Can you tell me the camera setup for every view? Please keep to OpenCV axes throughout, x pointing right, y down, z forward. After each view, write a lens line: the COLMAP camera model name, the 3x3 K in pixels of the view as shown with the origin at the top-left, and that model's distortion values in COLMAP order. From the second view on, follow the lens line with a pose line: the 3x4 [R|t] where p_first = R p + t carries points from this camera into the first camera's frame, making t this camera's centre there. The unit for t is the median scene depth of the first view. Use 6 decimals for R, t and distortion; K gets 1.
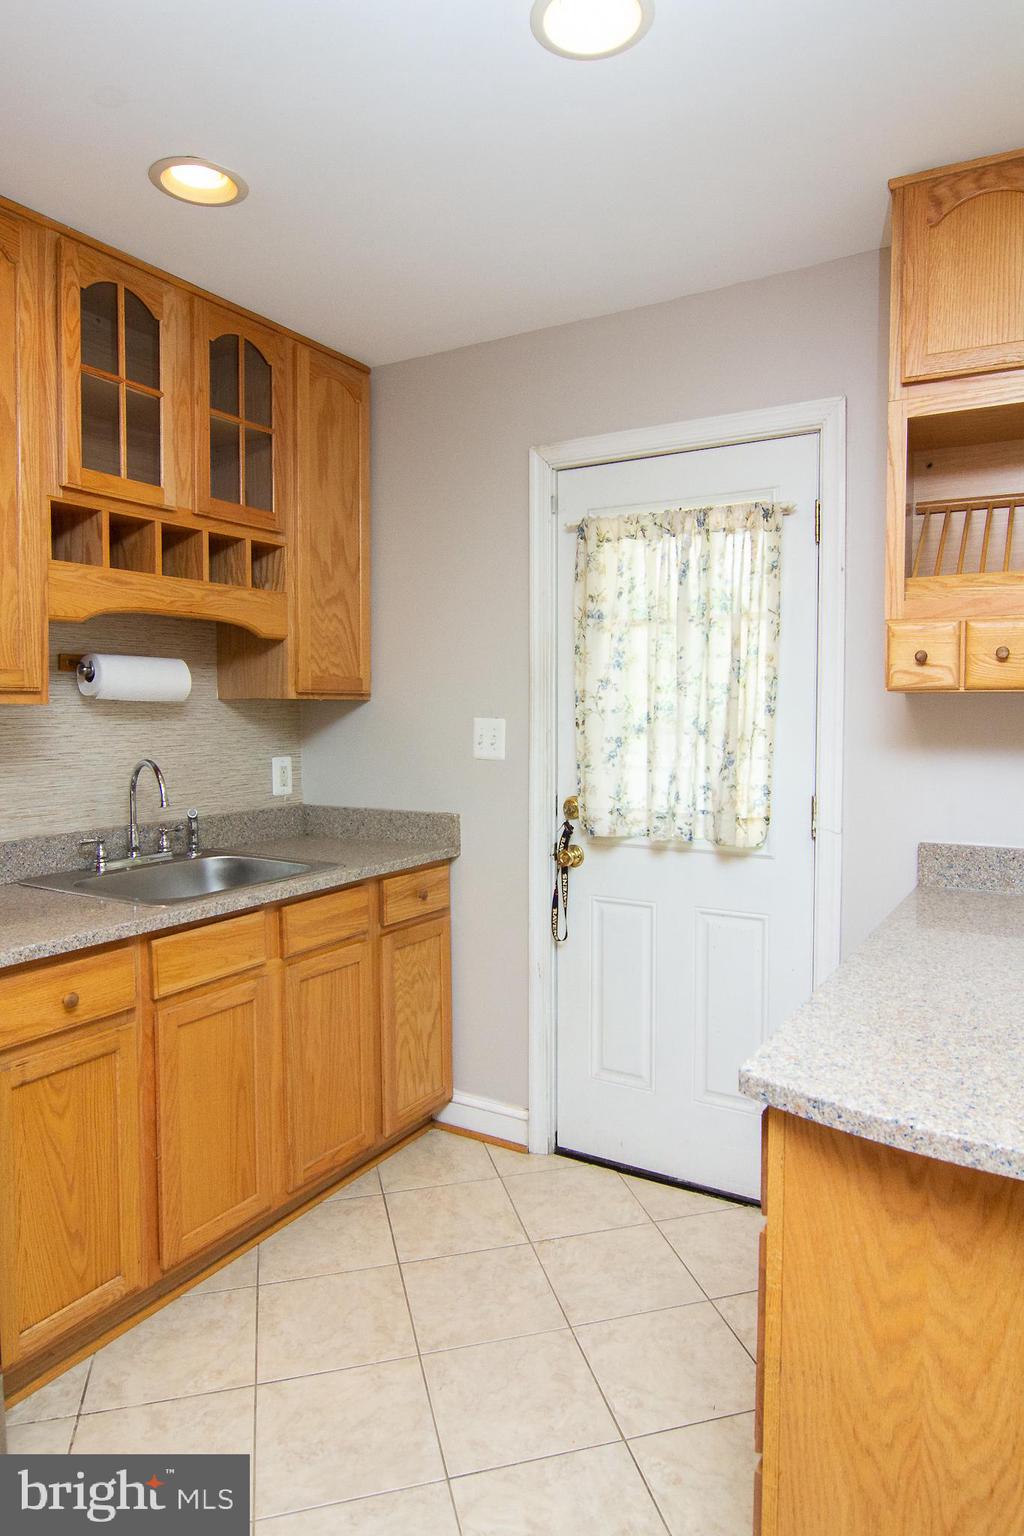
lens RADIAL K [[960.6, 0, 453.3], [0, 960.6, 752.1], [0, 0, 1]] dist [-0.012006, -0.004921]
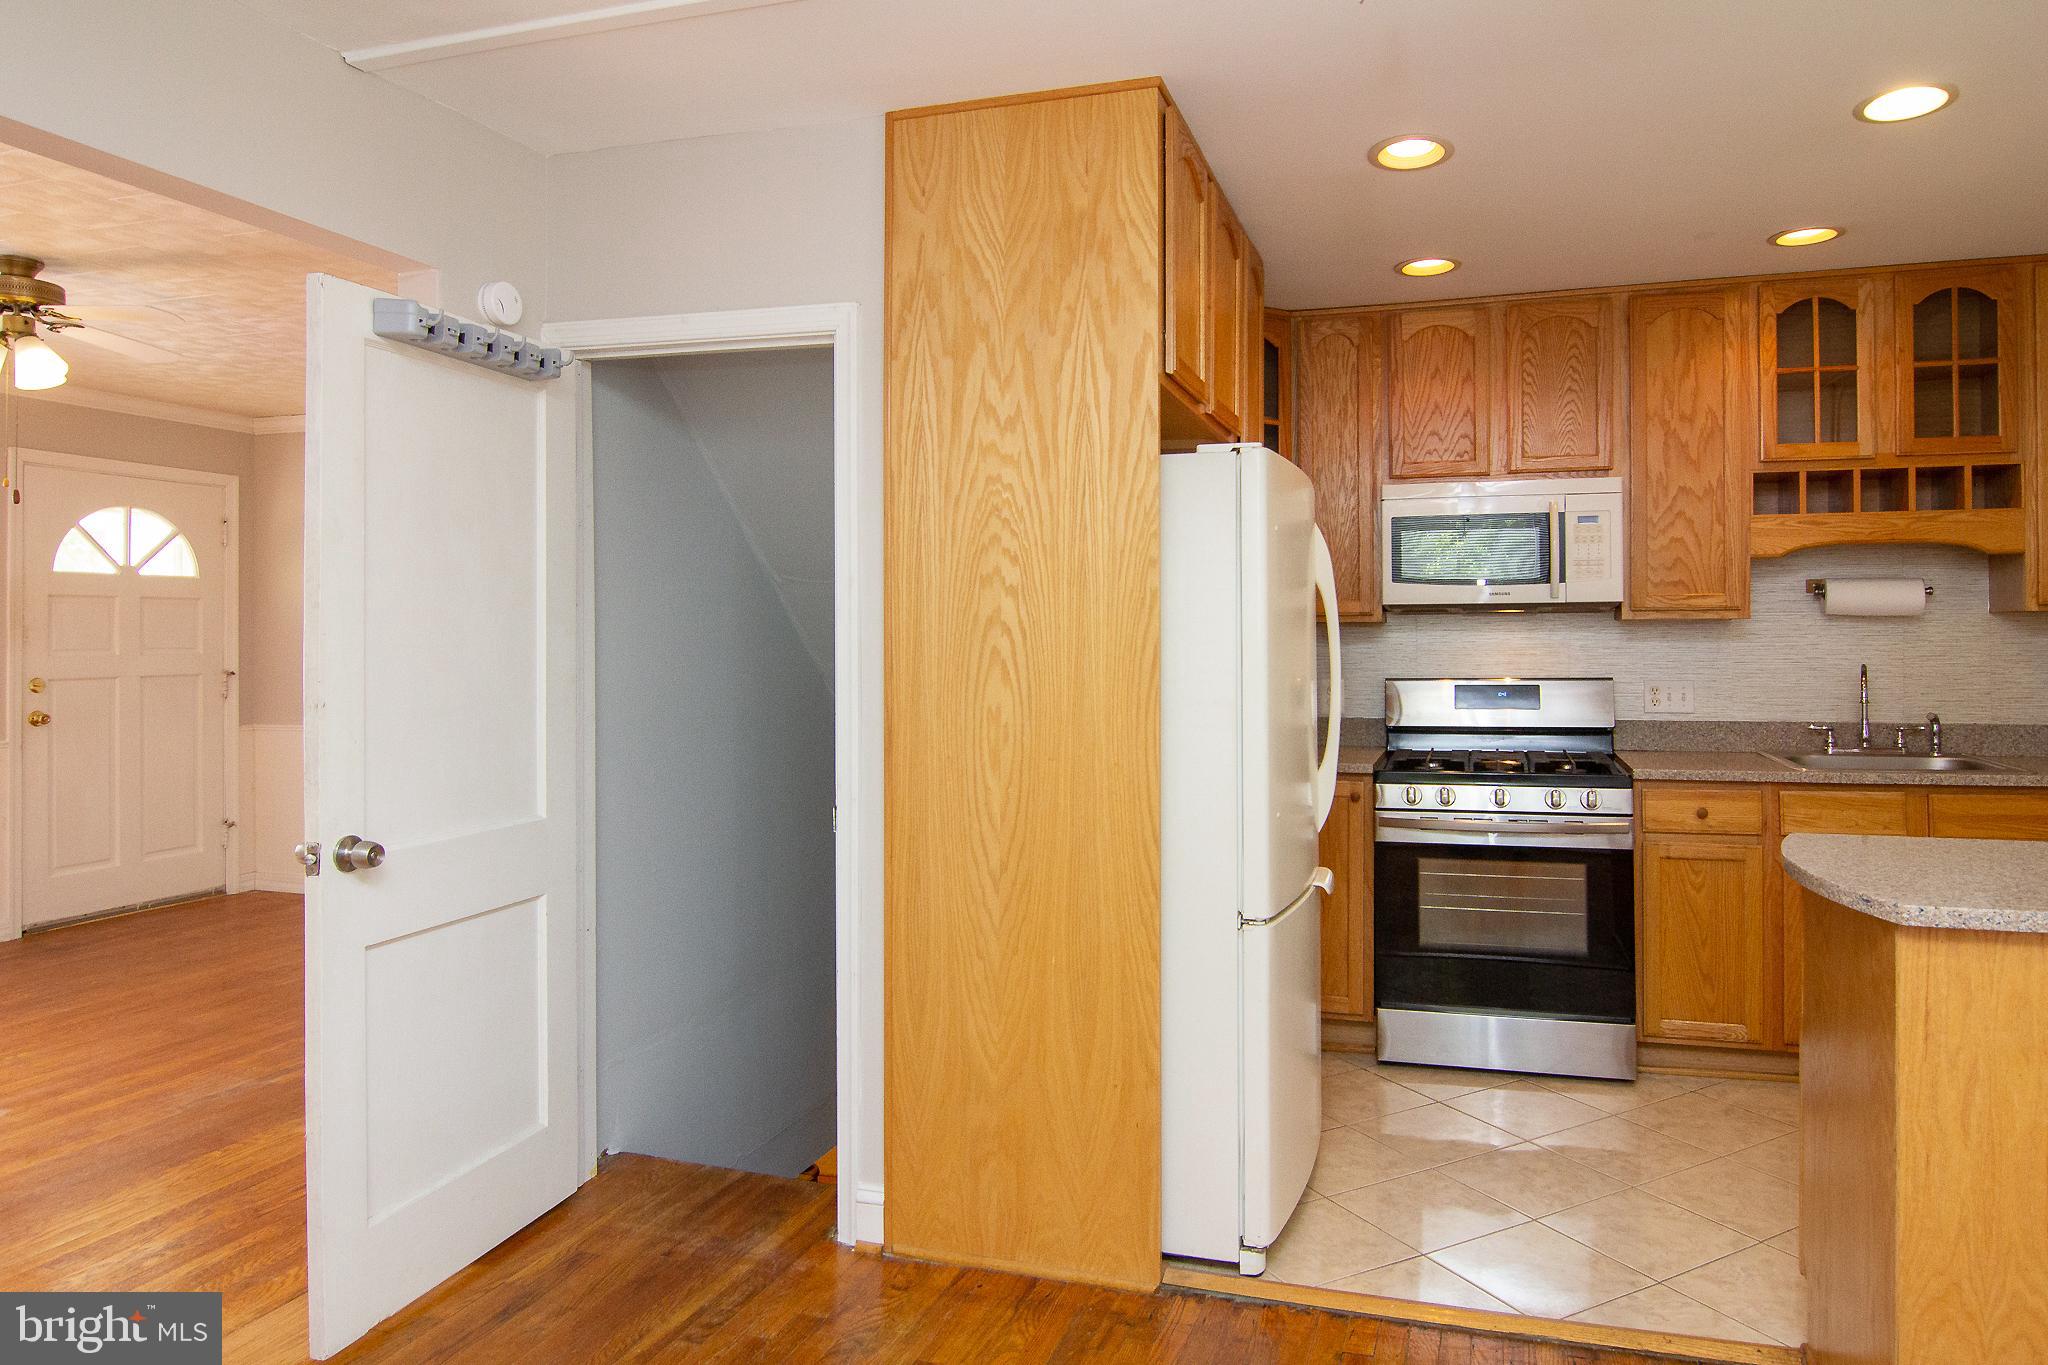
lens RADIAL K [[1227.7, 0, 1182.4], [0, 1227.7, 618.7], [0, 0, 1]] dist [-0.001178, -0.018028]
pose [[0.315887, -0.012472, -0.948715, 0.884382], [-0.043680, 0.998662, -0.027672, 0.031917], [0.947791, 0.050181, 0.314920, -0.301639]]
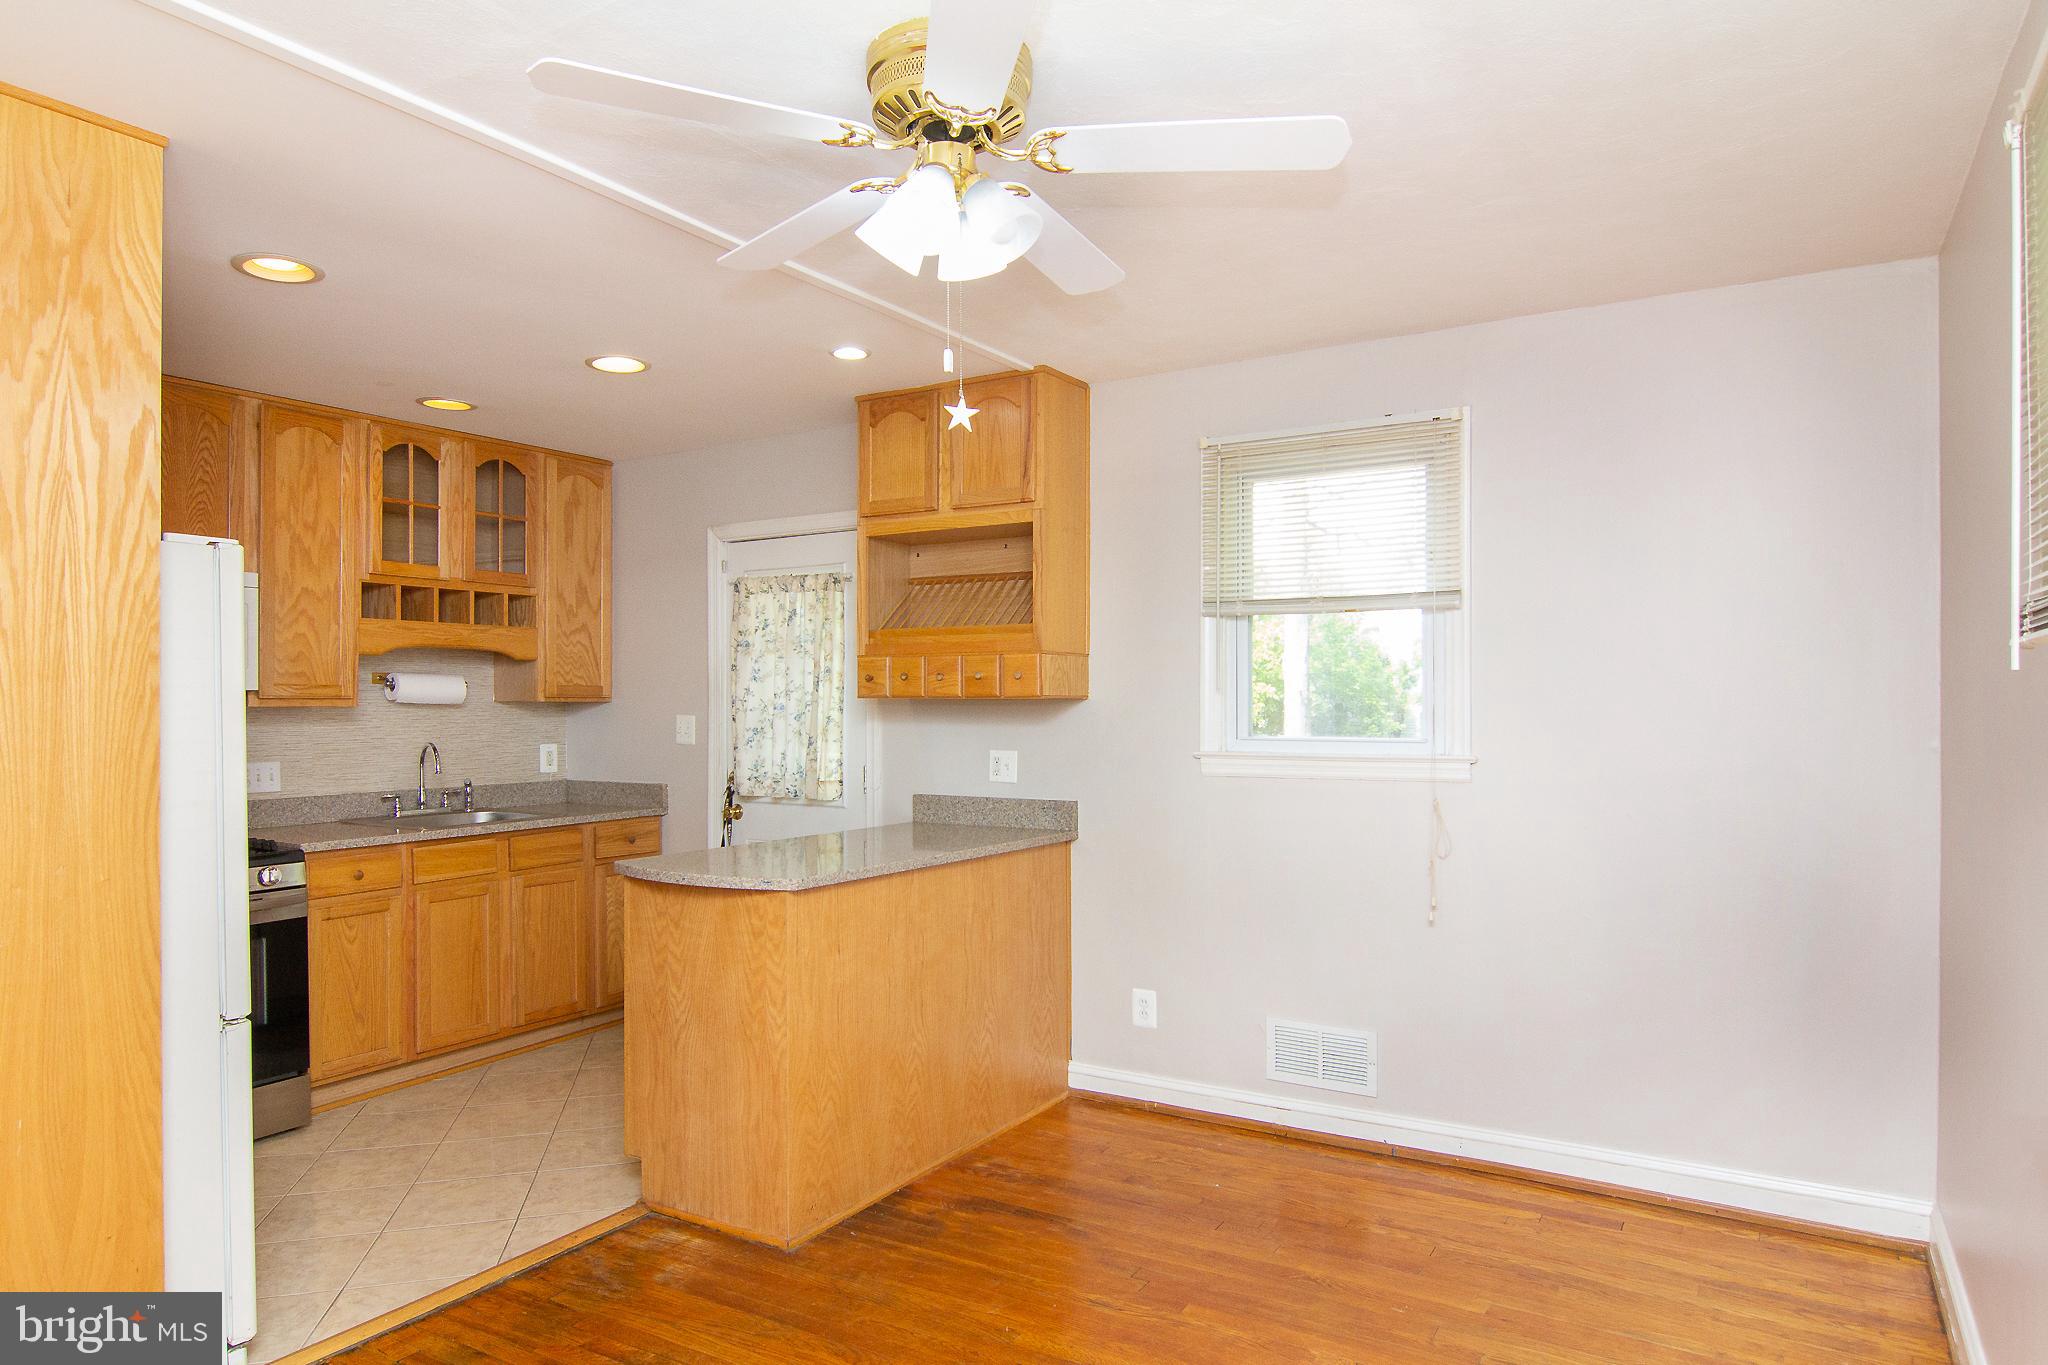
lens RADIAL K [[1227.7, 0, 967.7], [0, 1227.7, 699.5], [0, 0, 1]] dist [-0.001178, -0.018028]
pose [[0.999983, -0.001267, -0.005730, 0.546013], [0.000980, 0.998761, -0.049759, 0.037692], [0.005786, 0.049753, 0.998745, -0.936830]]
